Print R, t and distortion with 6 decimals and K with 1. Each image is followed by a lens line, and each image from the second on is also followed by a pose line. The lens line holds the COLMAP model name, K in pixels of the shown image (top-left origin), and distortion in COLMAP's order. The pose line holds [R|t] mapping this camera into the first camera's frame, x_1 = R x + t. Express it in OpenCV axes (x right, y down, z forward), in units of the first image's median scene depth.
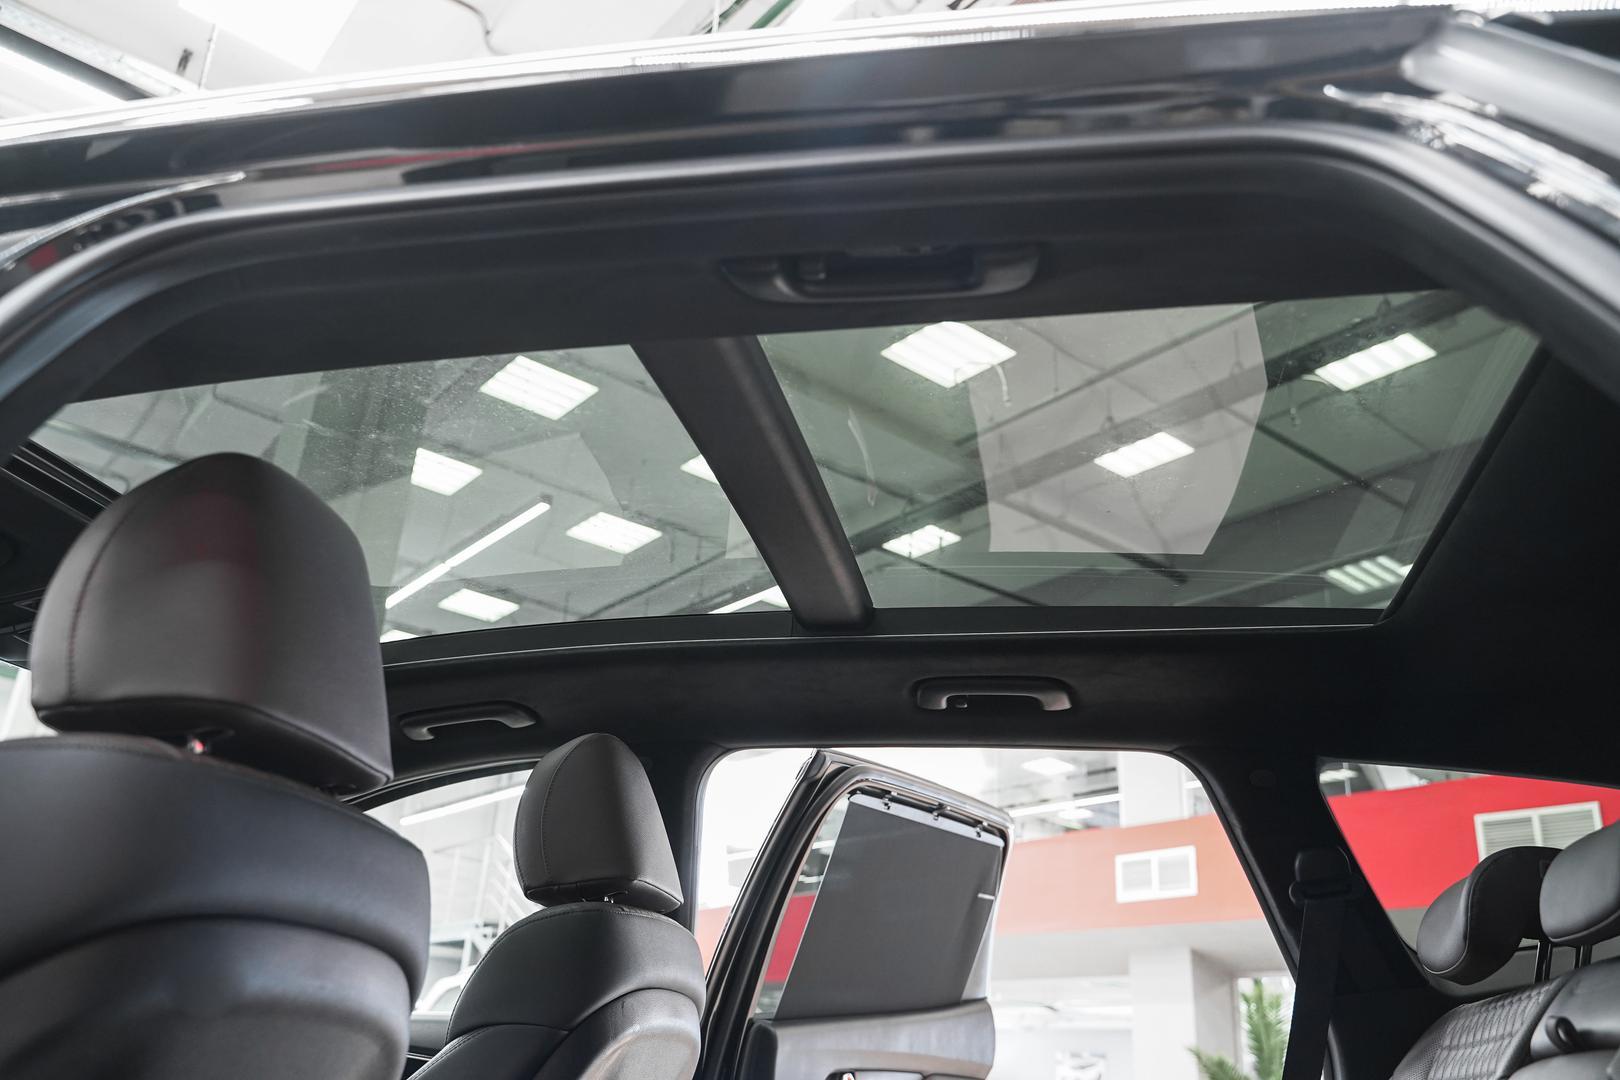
lens RADIAL K [[1346.4, 0, 810.0], [0, 1346.4, 540.0], [0, 0, 1]] dist [0.025899, -0.000421]
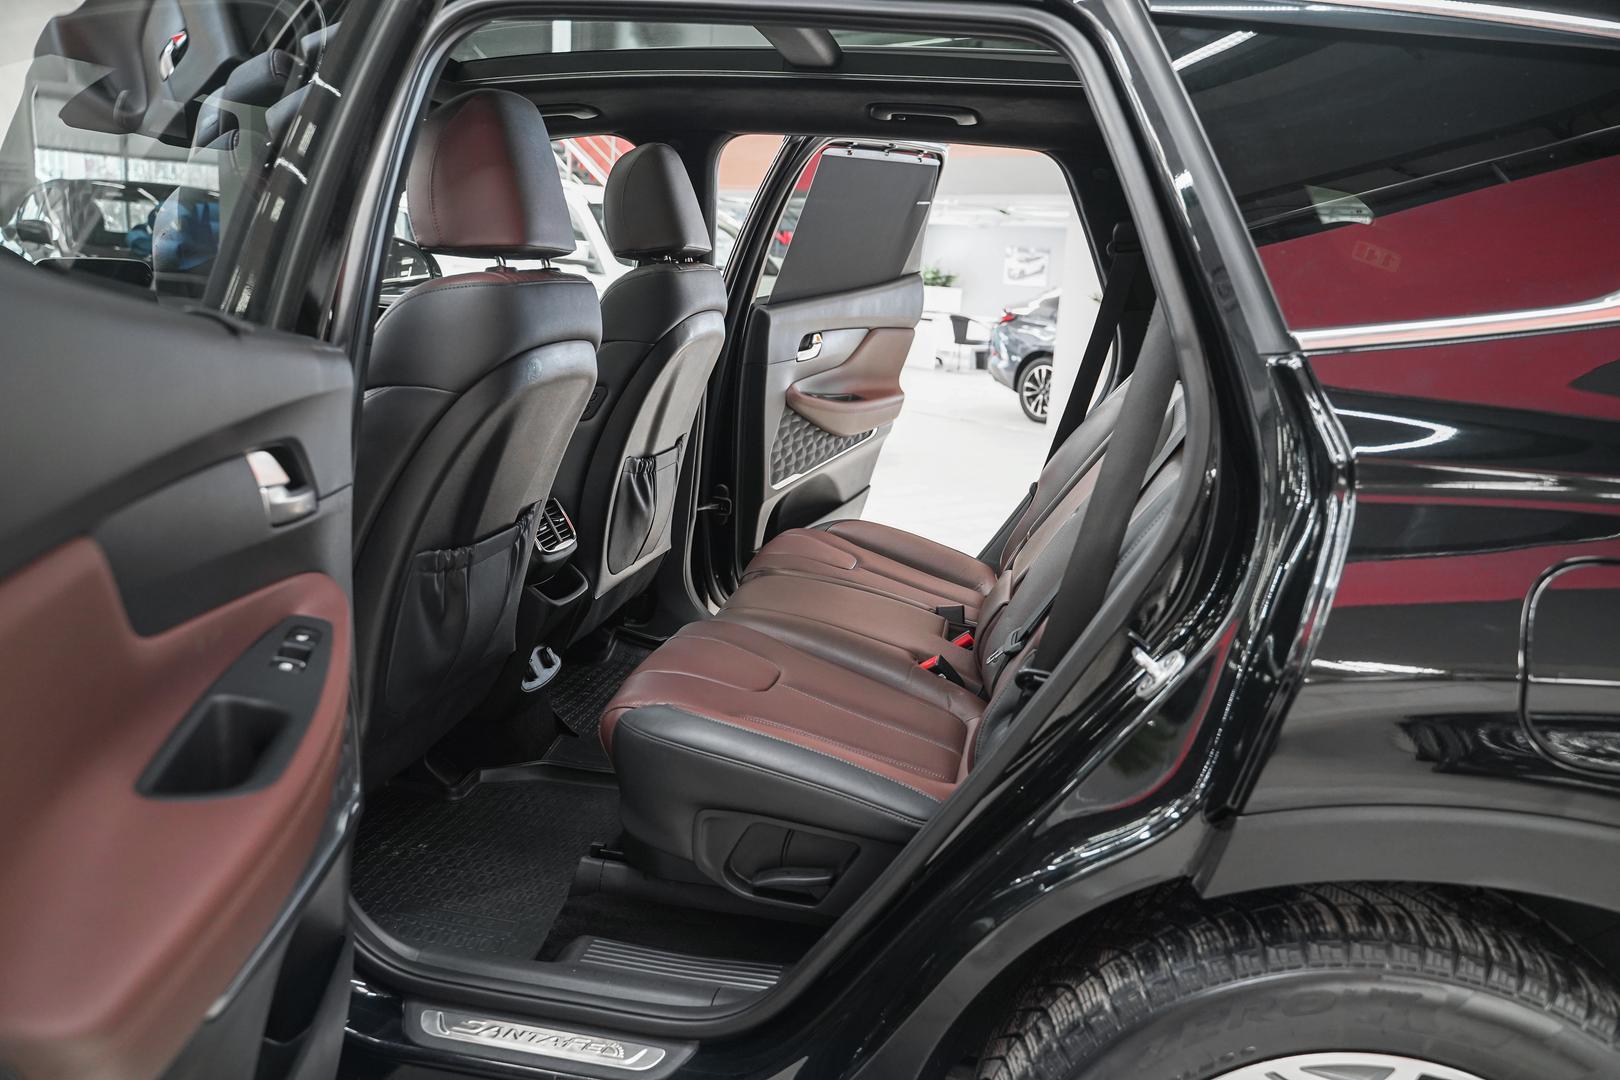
lens RADIAL K [[1346.4, 0, 810.0], [0, 1346.4, 540.0], [0, 0, 1]] dist [0.025899, -0.000421]
pose [[0.999708, 0.004272, 0.023804, -0.013673], [-0.016728, 0.832974, 0.553059, -0.236314], [-0.017466, -0.553295, 0.832802, -0.350911]]
